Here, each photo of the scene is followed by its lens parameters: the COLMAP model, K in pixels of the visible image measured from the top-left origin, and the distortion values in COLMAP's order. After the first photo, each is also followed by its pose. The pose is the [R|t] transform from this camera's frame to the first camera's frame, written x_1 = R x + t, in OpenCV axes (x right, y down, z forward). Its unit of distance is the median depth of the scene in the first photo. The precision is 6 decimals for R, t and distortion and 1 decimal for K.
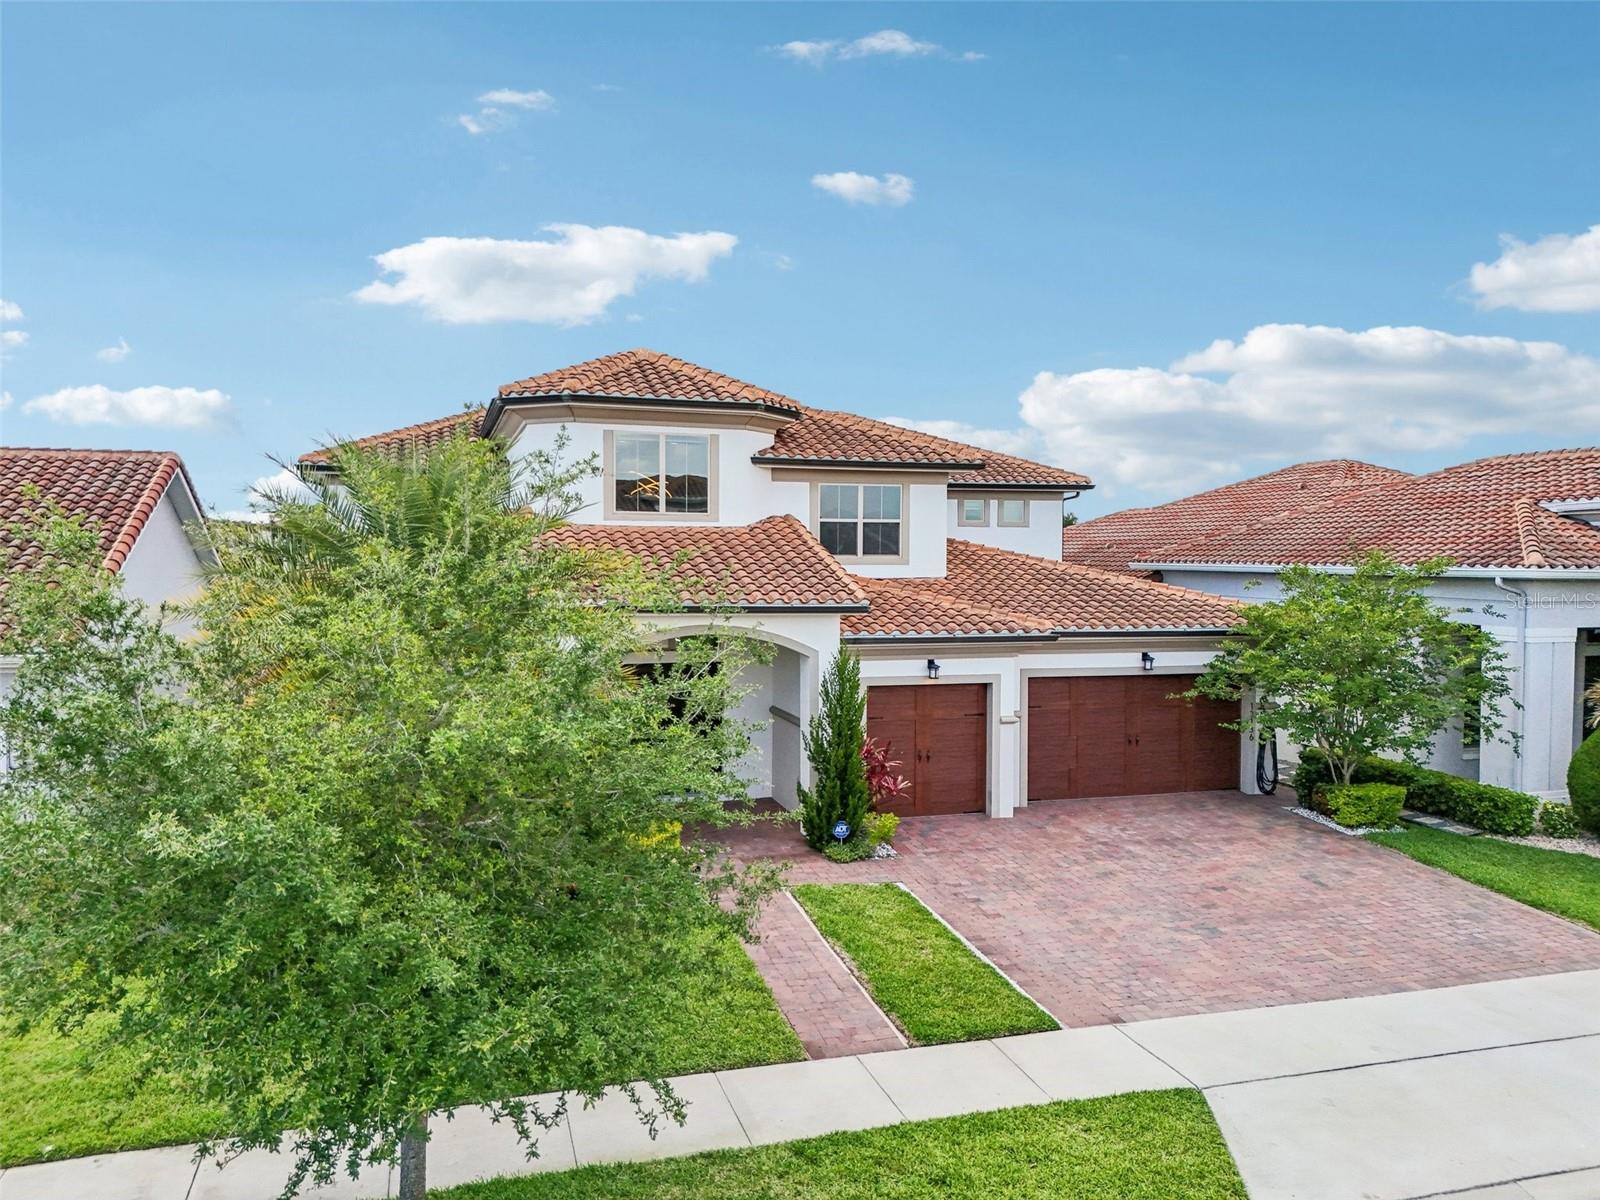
lens RADIAL K [[1172.3, 0, 800.0], [0, 1172.3, 600.0], [0, 0, 1]] dist [0.078875, -0.081326]
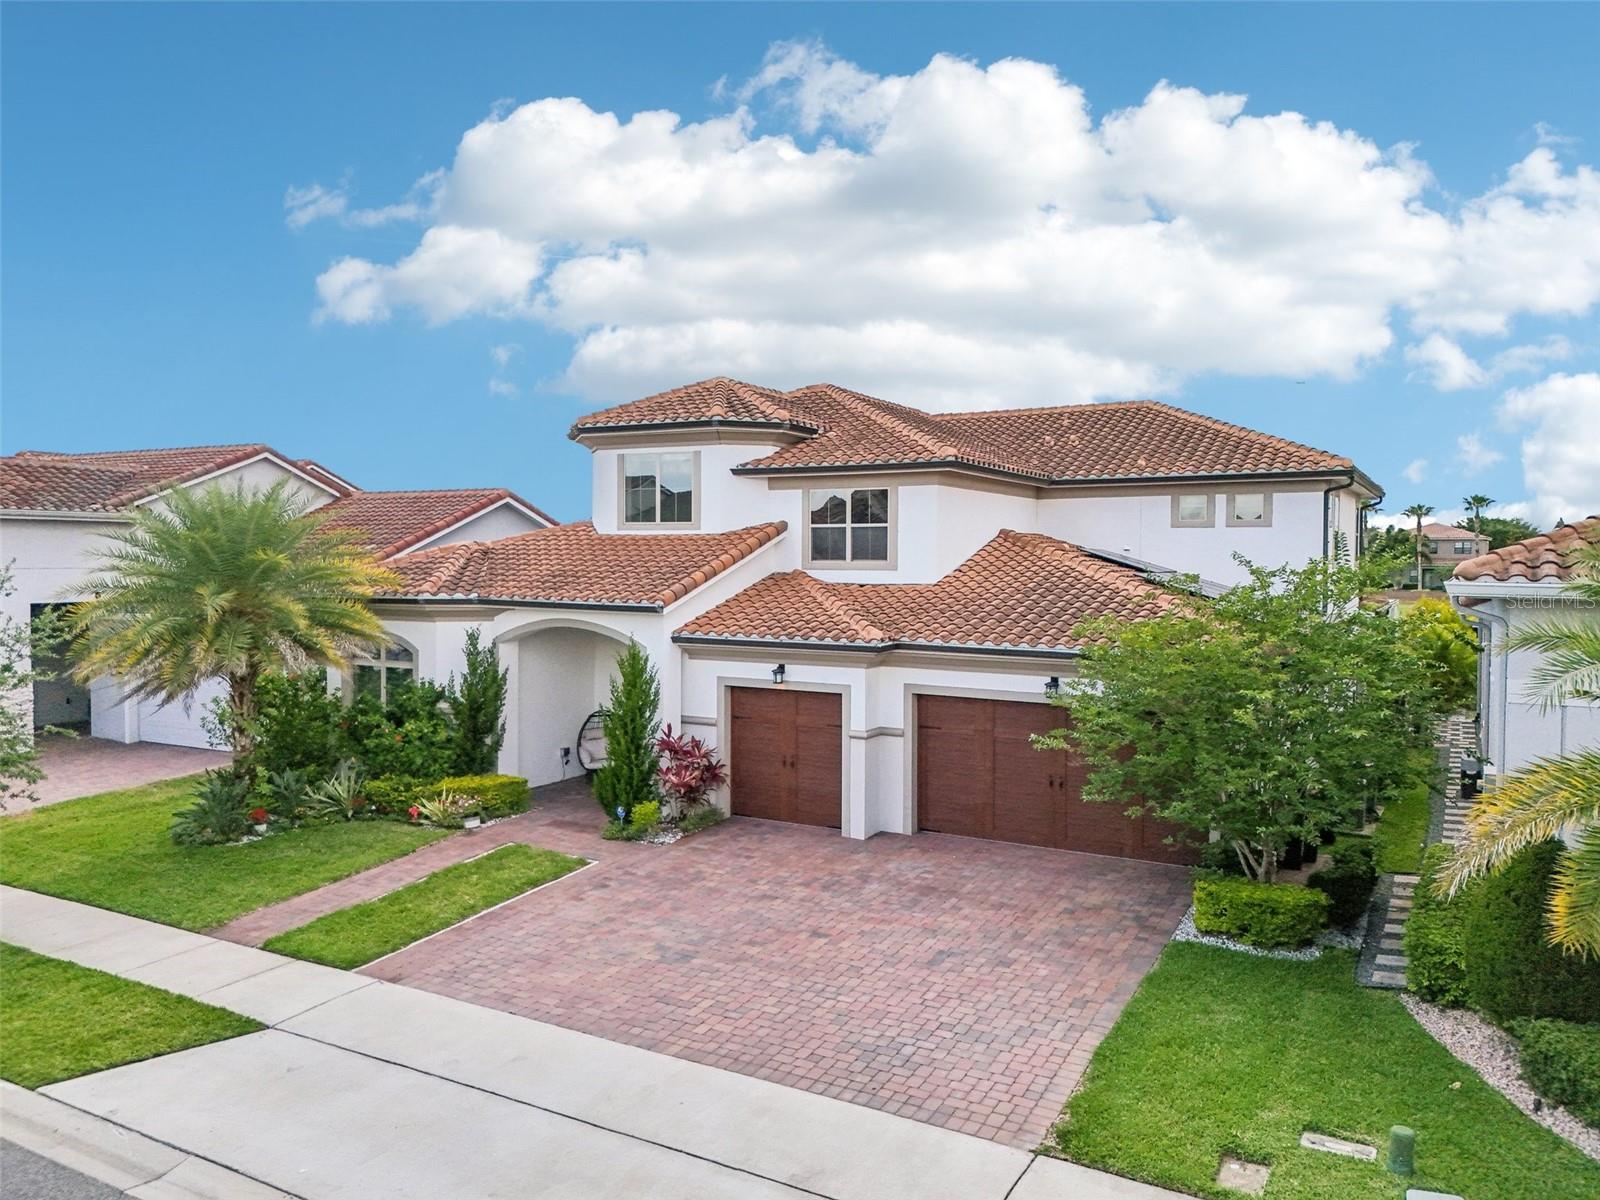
lens RADIAL K [[1172.3, 0, 800.0], [0, 1172.3, 600.0], [0, 0, 1]] dist [0.078875, -0.081326]
pose [[0.688366, 0.024735, -0.724942, 0.835287], [-0.031312, 0.999500, 0.004371, -0.008568], [0.724688, 0.019690, 0.688796, 0.323495]]
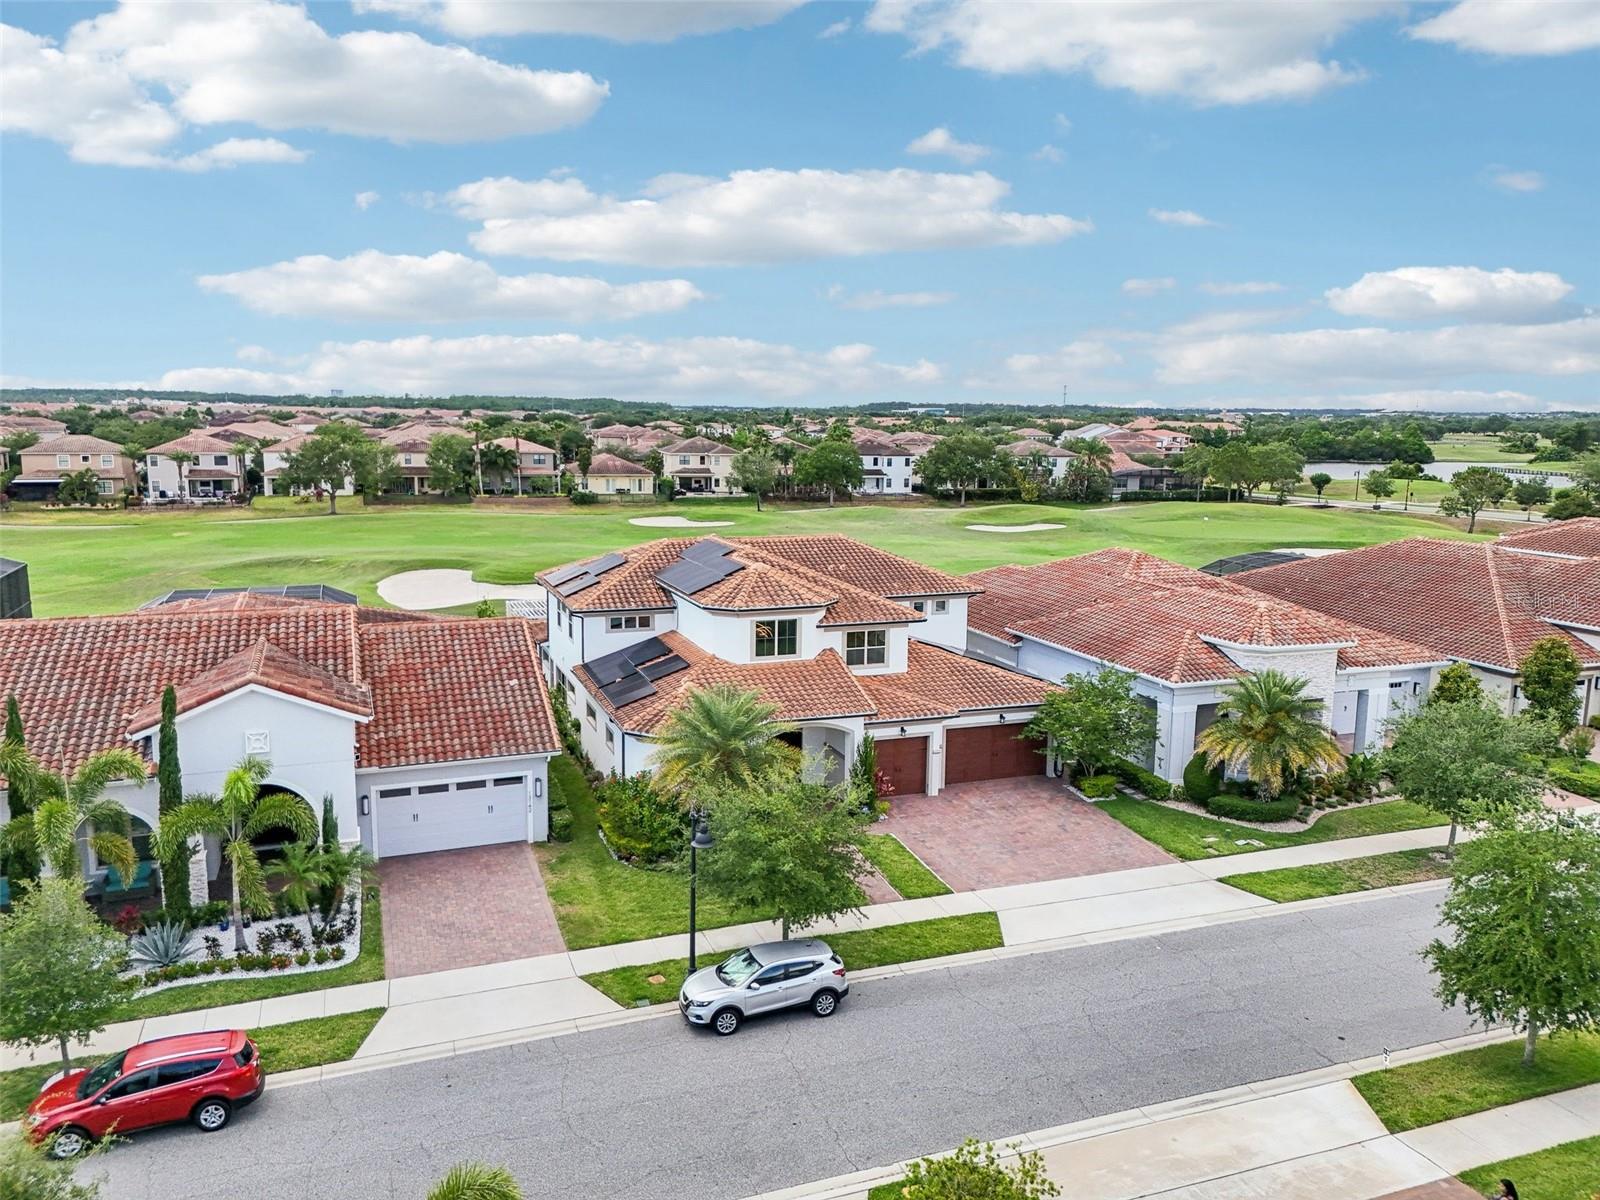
lens RADIAL K [[1172.3, 0, 800.0], [0, 1172.3, 600.0], [0, 0, 1]] dist [0.078875, -0.081326]
pose [[0.997866, -0.001096, 0.065286, -0.217961], [-0.006823, 0.992637, 0.120939, -0.441177], [-0.064938, -0.121126, 0.990511, -1.106512]]
